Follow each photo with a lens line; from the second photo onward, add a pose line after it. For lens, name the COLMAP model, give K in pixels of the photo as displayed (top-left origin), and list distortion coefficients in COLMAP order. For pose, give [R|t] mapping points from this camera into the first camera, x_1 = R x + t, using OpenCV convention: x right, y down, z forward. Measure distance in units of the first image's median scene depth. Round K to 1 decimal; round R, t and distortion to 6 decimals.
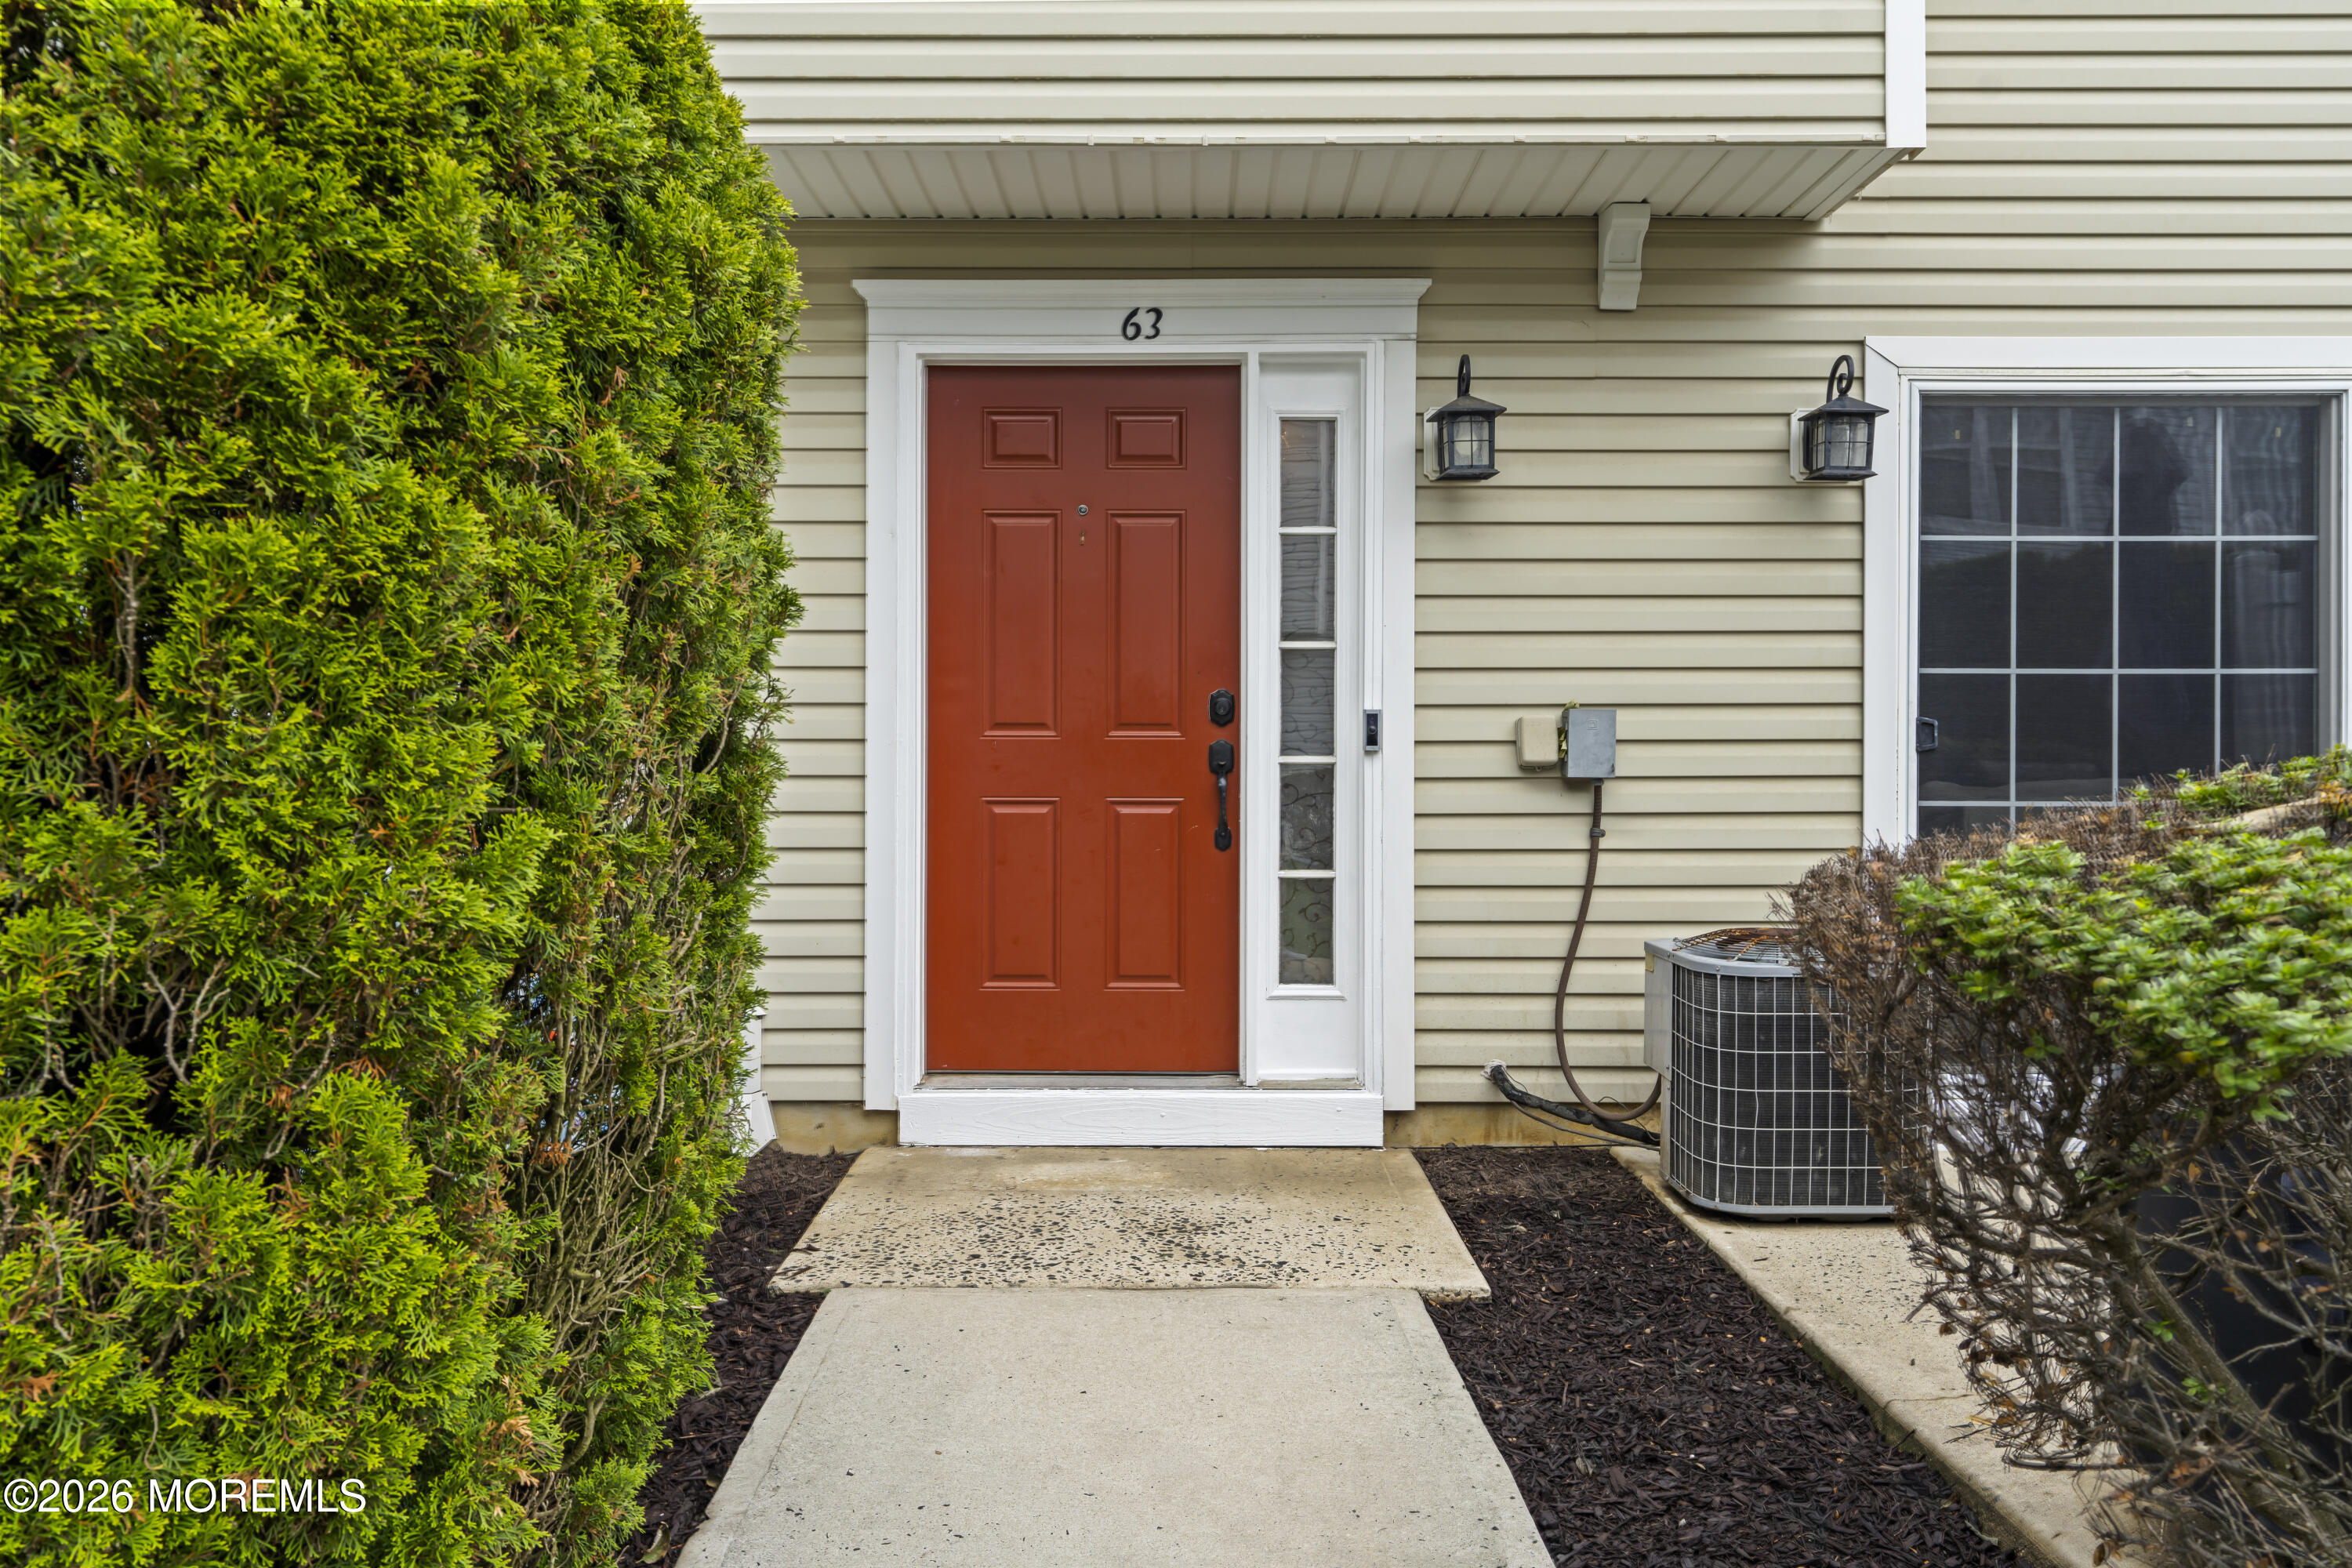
lens RADIAL K [[1725.1, 0, 1176.0], [0, 1725.1, 784.0], [0, 0, 1]] dist [0.004978, -0.000478]
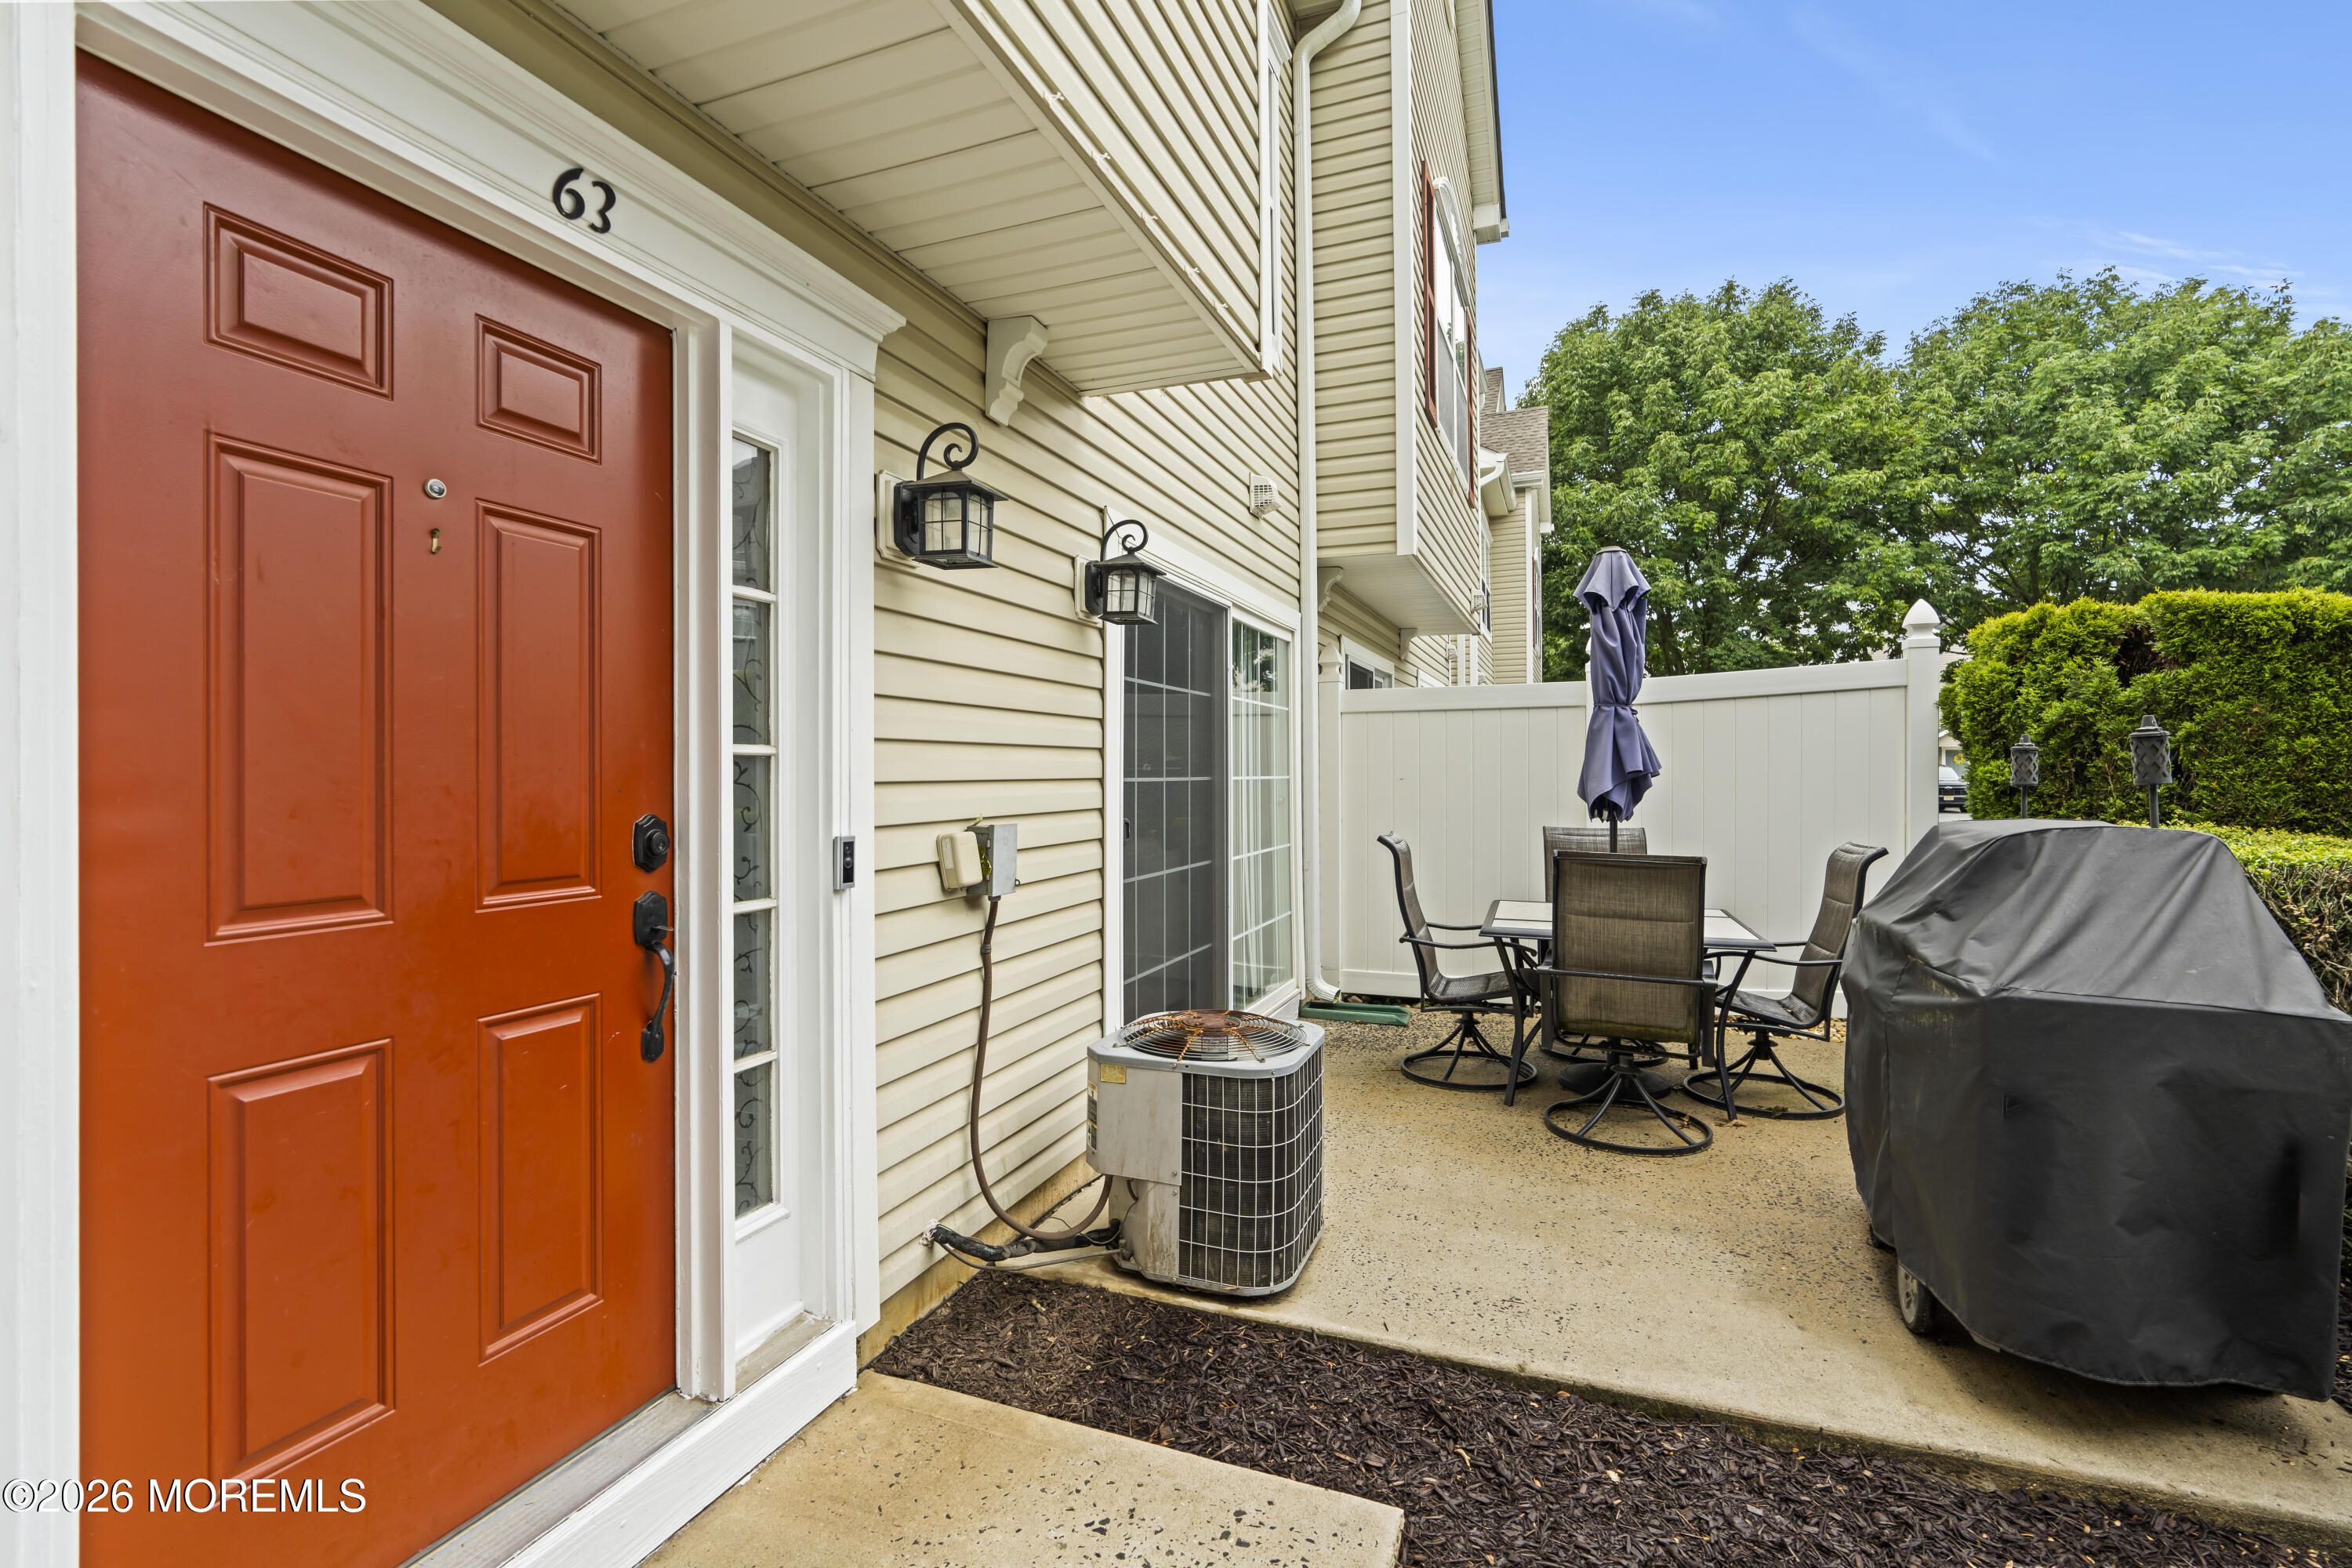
lens RADIAL K [[1068.4, 0, 1176.0], [0, 1068.4, 784.0], [0, 0, 1]] dist [-0.000181, -0.000037]
pose [[0.375826, -0.010388, 0.926632, -0.279190], [0.017390, 0.999840, 0.004155, -0.066206], [-0.926527, 0.014553, 0.375947, 0.675765]]
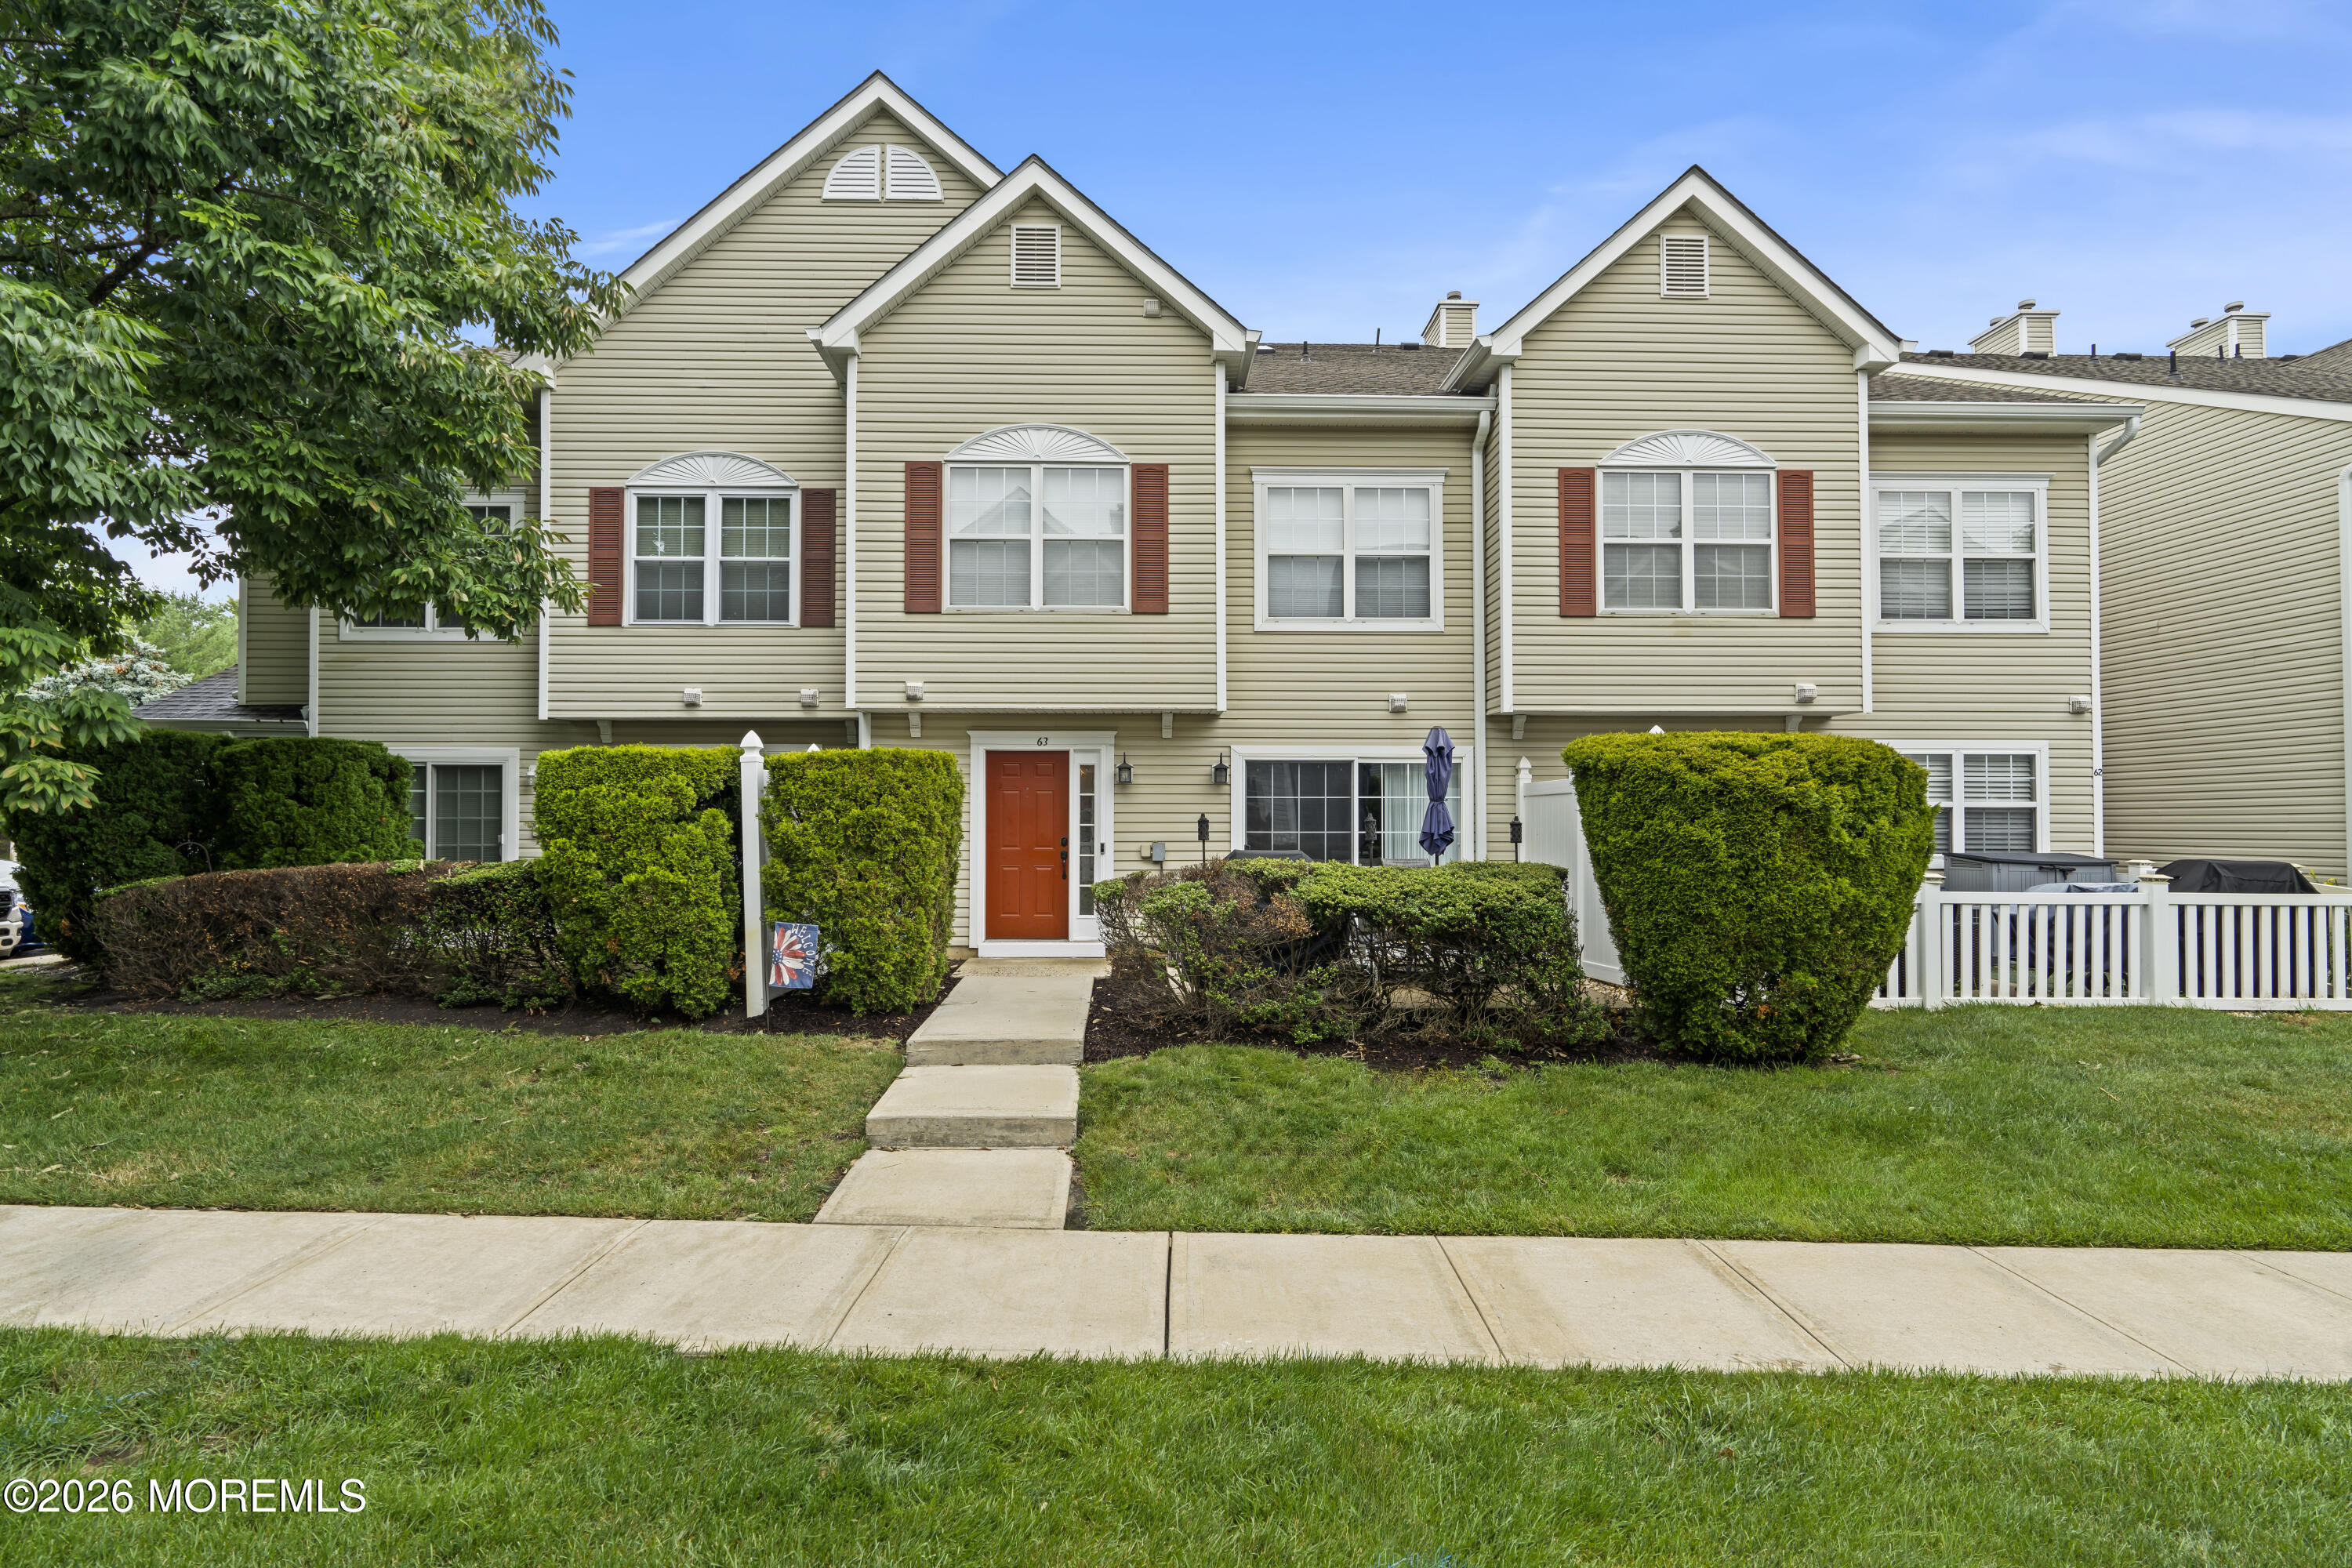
lens RADIAL K [[1120.2, 0, 1165.8], [0, 1120.2, 816.5], [0, 0, 1]] dist [-0.000355, -0.000015]
pose [[0.999783, 0.001501, 0.020762, 0.201335], [-0.001214, 0.999903, -0.013839, -0.066323], [-0.020781, 0.013811, 0.999689, -1.474470]]
